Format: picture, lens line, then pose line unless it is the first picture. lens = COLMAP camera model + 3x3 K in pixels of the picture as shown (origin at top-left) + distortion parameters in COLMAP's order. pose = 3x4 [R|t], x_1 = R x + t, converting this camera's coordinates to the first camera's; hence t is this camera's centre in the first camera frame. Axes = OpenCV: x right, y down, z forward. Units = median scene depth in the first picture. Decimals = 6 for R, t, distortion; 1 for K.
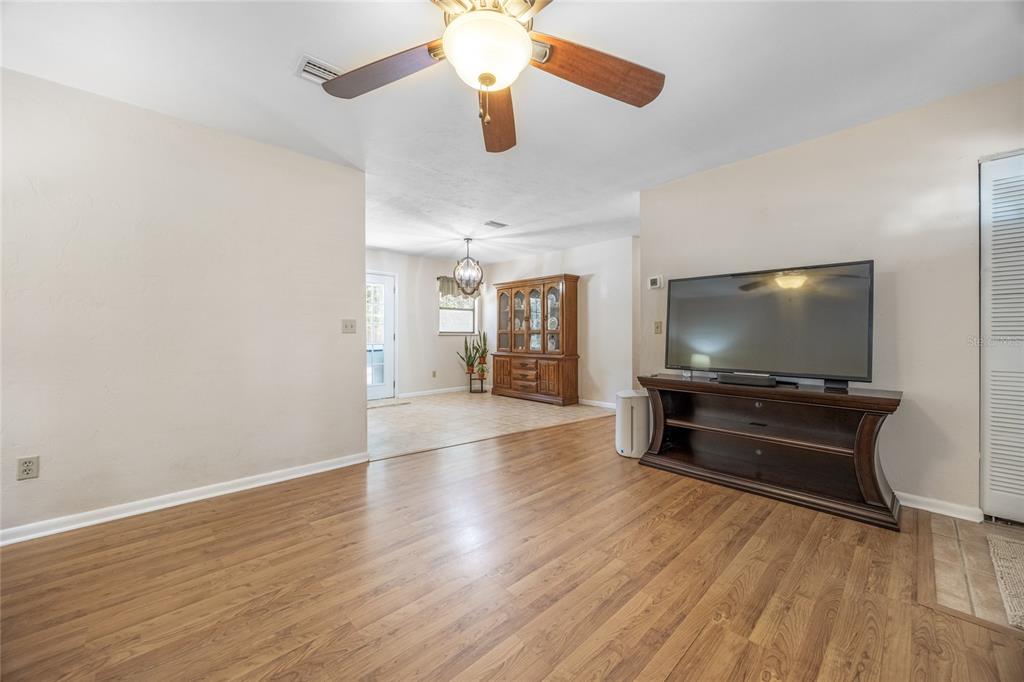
lens RADIAL K [[390.2, 0, 513.8], [0, 390.2, 334.2], [0, 0, 1]] dist [-0.001431, -0.000051]
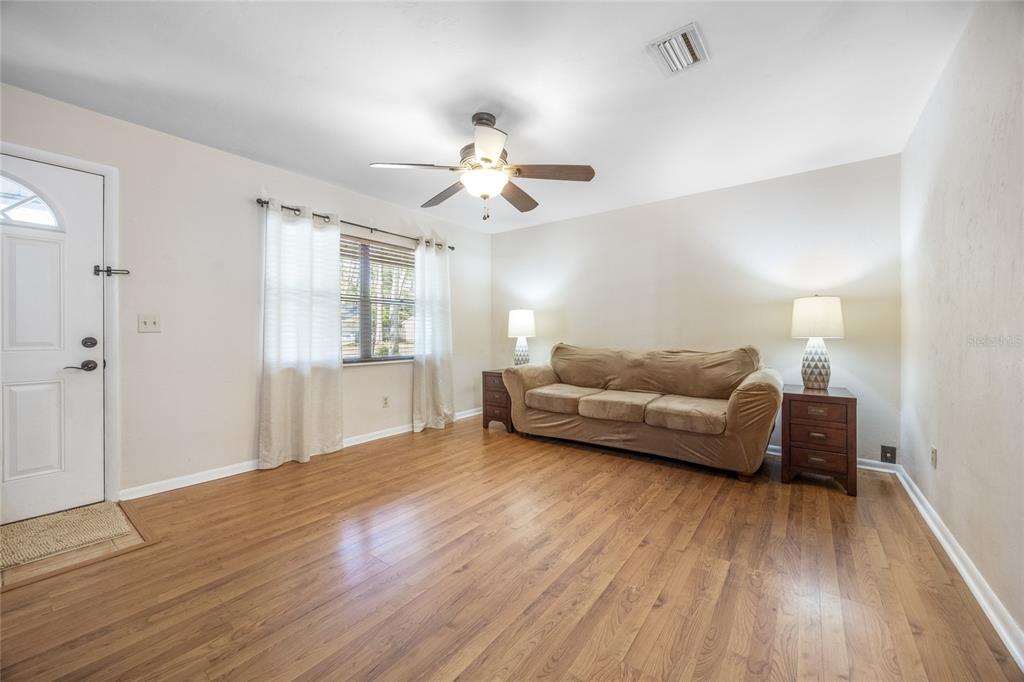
lens RADIAL K [[390.2, 0, 513.8], [0, 390.2, 334.2], [0, 0, 1]] dist [-0.001431, -0.000051]
pose [[-0.987185, 0.002382, -0.159562, 0.068657], [0.002111, 0.999996, 0.001871, 0.000770], [0.159566, 0.001510, -0.987186, 2.083026]]
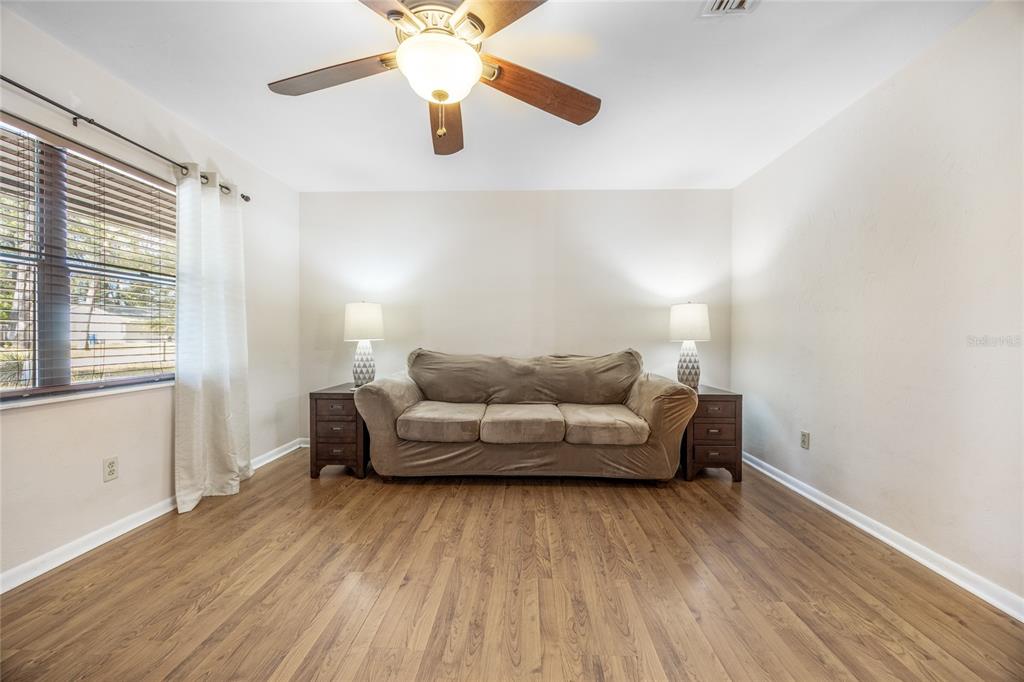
lens RADIAL K [[388.4, 0, 514.2], [0, 388.4, 338.6], [0, 0, 1]] dist [-0.002021, 0.000158]
pose [[-0.716301, 0.003520, -0.697783, 0.382001], [-0.001932, 0.999973, 0.007028, -0.000503], [0.697789, 0.006382, -0.716275, 1.388835]]
